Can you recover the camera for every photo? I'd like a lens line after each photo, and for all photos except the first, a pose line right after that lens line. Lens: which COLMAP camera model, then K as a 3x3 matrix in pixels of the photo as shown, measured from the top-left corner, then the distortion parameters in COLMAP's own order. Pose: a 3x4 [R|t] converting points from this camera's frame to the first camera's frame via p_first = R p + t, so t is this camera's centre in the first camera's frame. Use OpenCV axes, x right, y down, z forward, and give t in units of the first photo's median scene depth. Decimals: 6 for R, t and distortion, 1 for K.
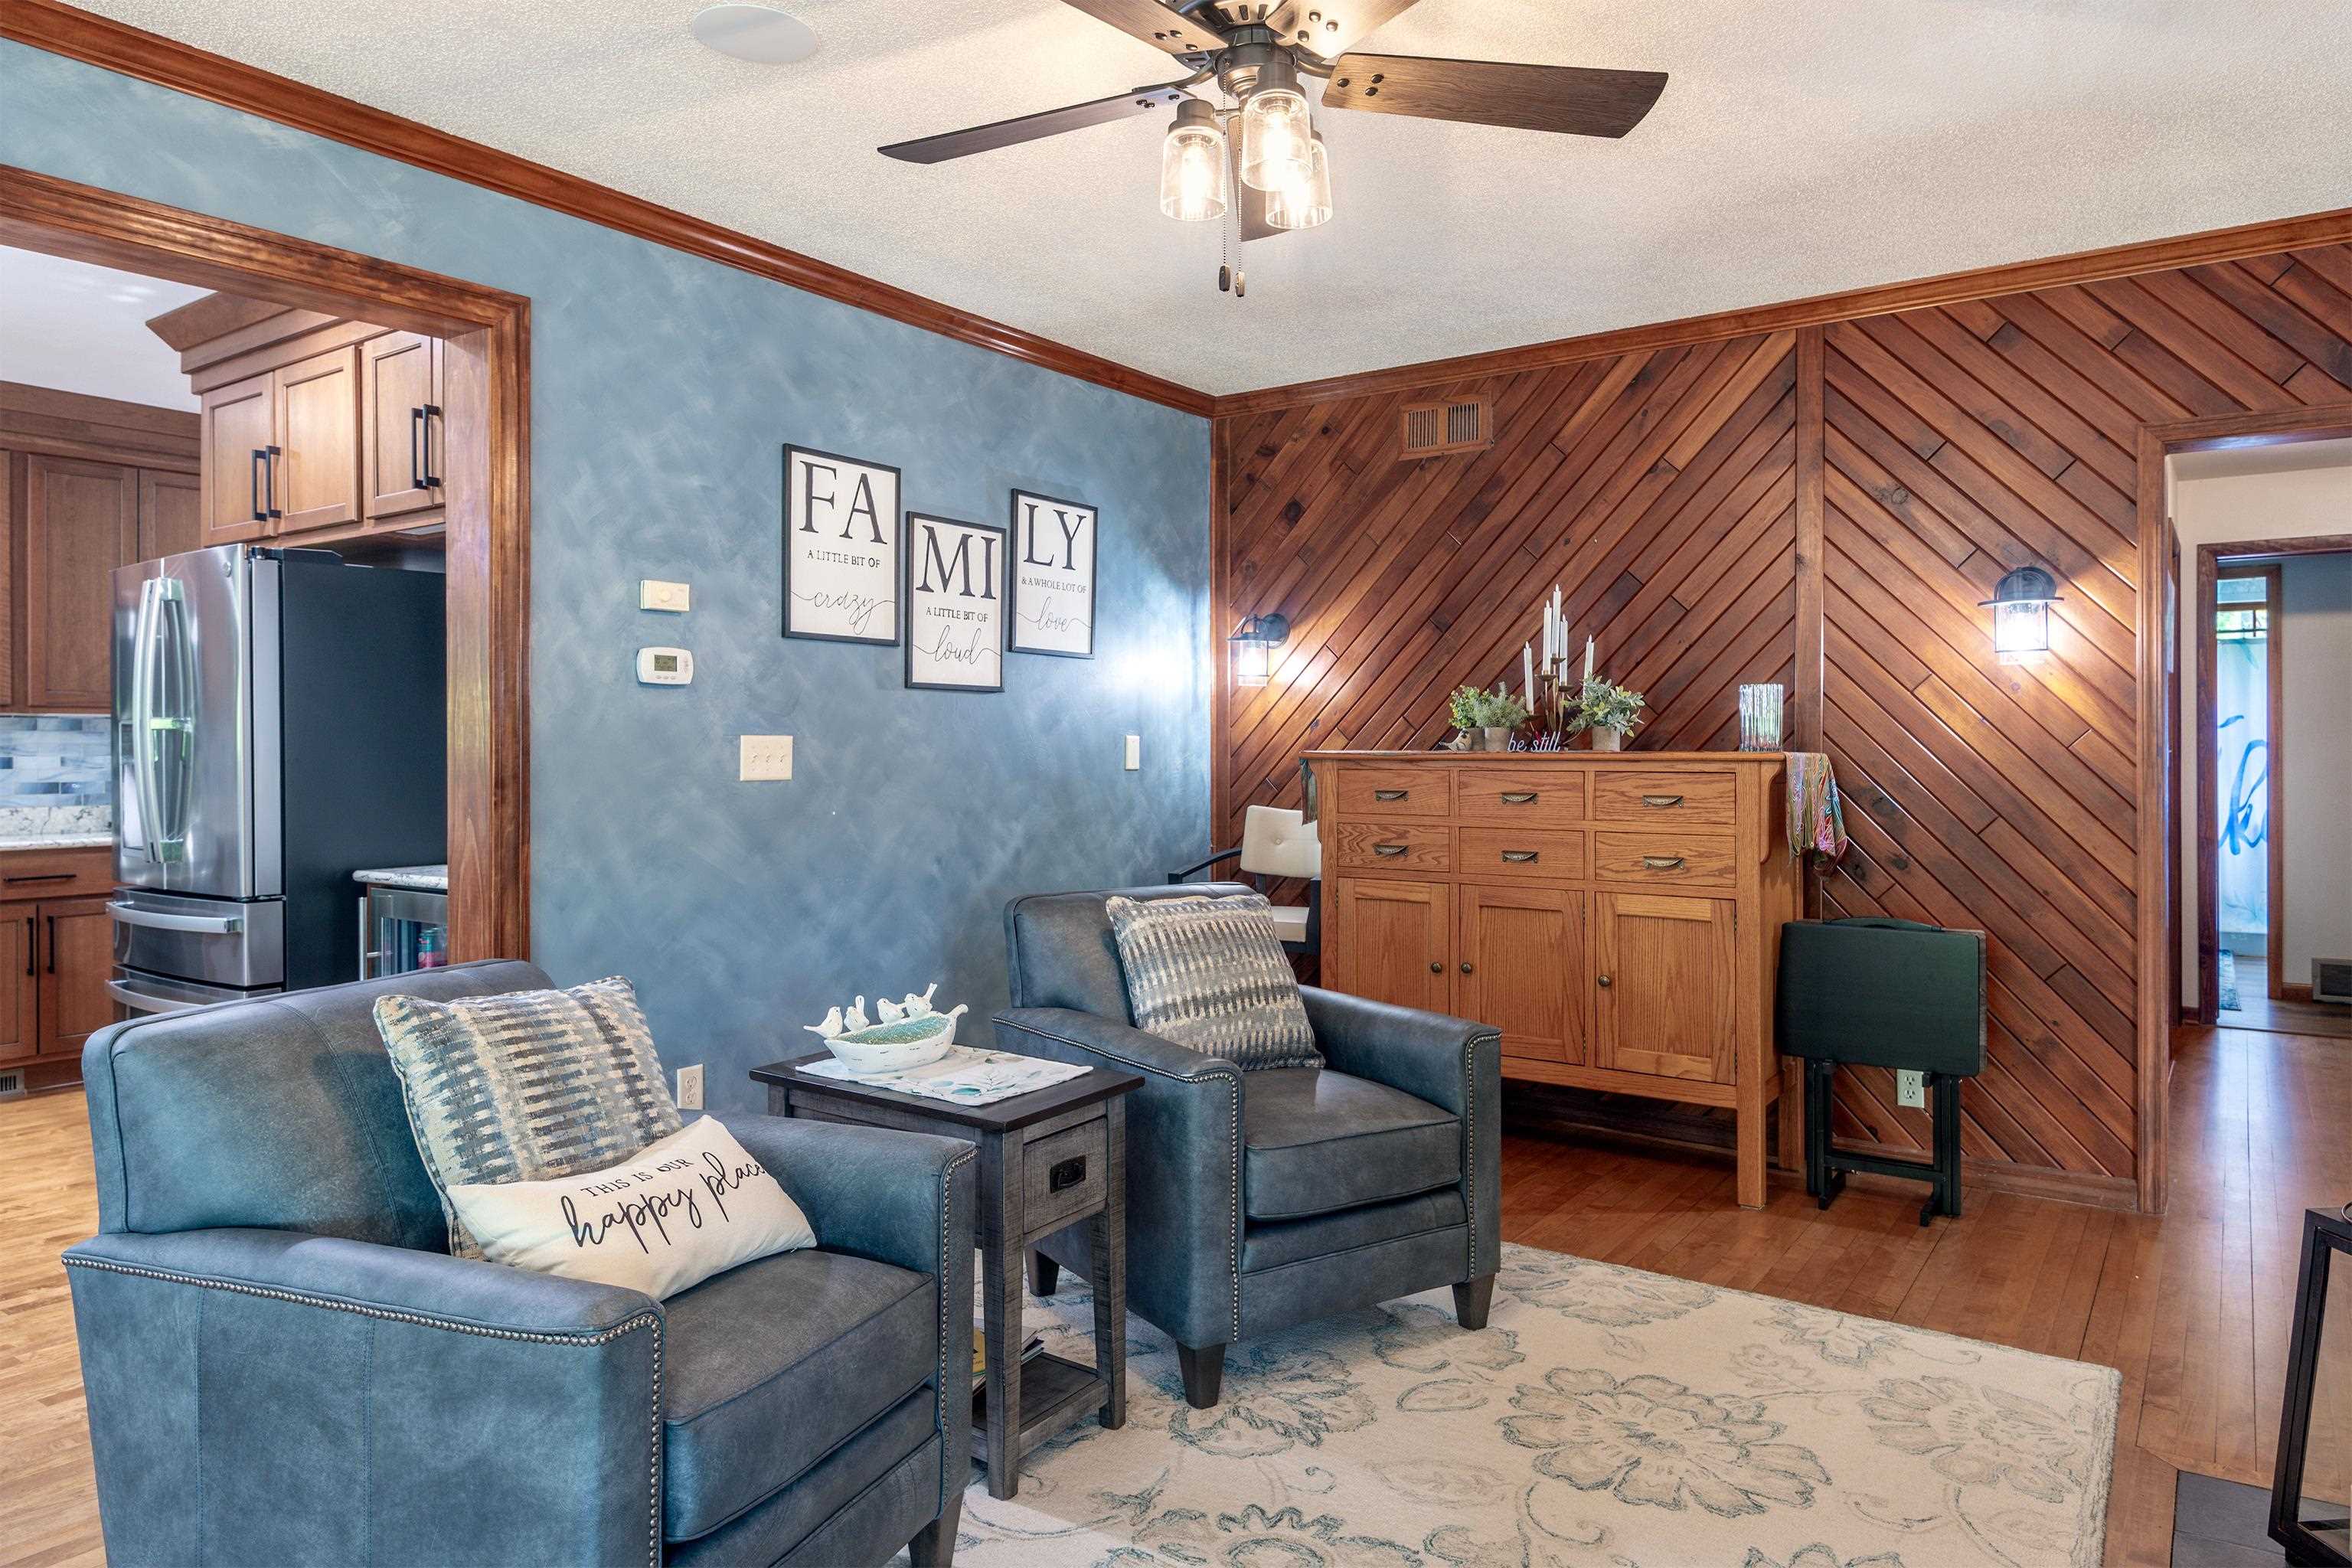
lens RADIAL K [[1477.0, 0, 1136.9], [0, 1477.0, 746.0], [0, 0, 1]] dist [0.009952, -0.006211]
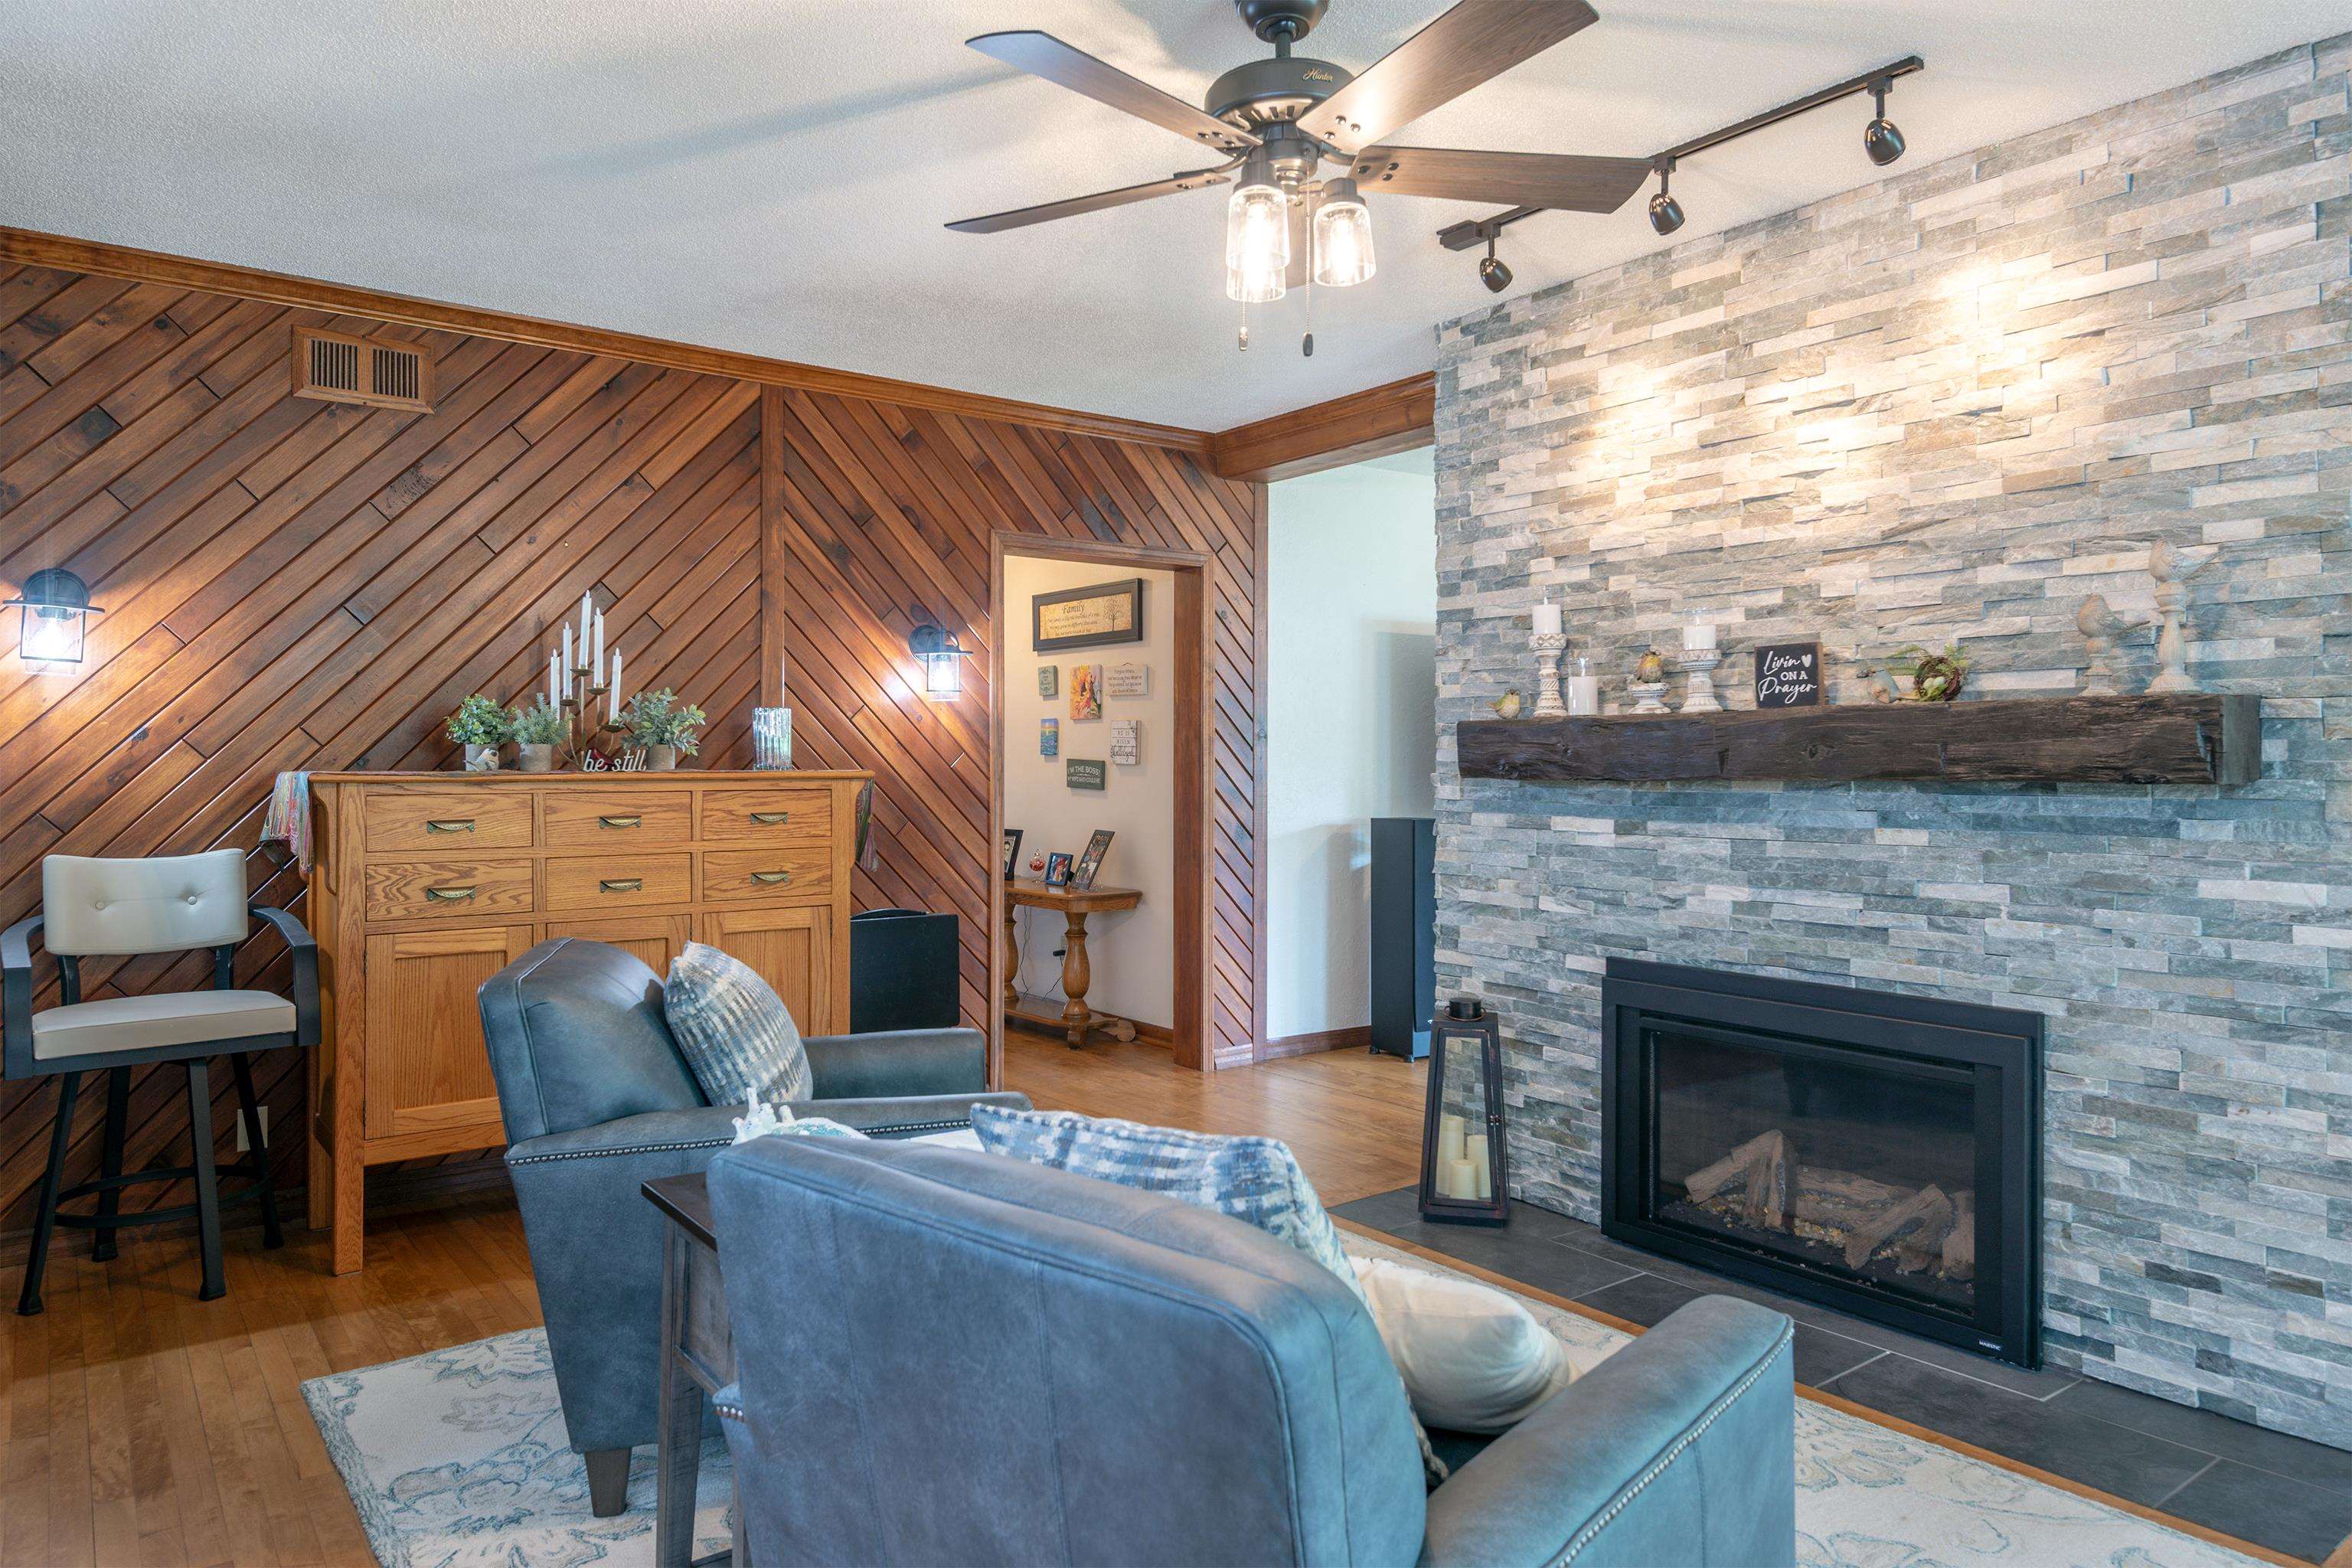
lens RADIAL K [[1477.0, 0, 1225.5], [0, 1477.0, 755.2], [0, 0, 1]] dist [0.009952, -0.006211]
pose [[0.271189, 0.005864, 0.962508, -0.510732], [0.001103, 0.999979, -0.006403, 0.000095], [-0.962525, 0.002798, 0.271177, 0.375575]]
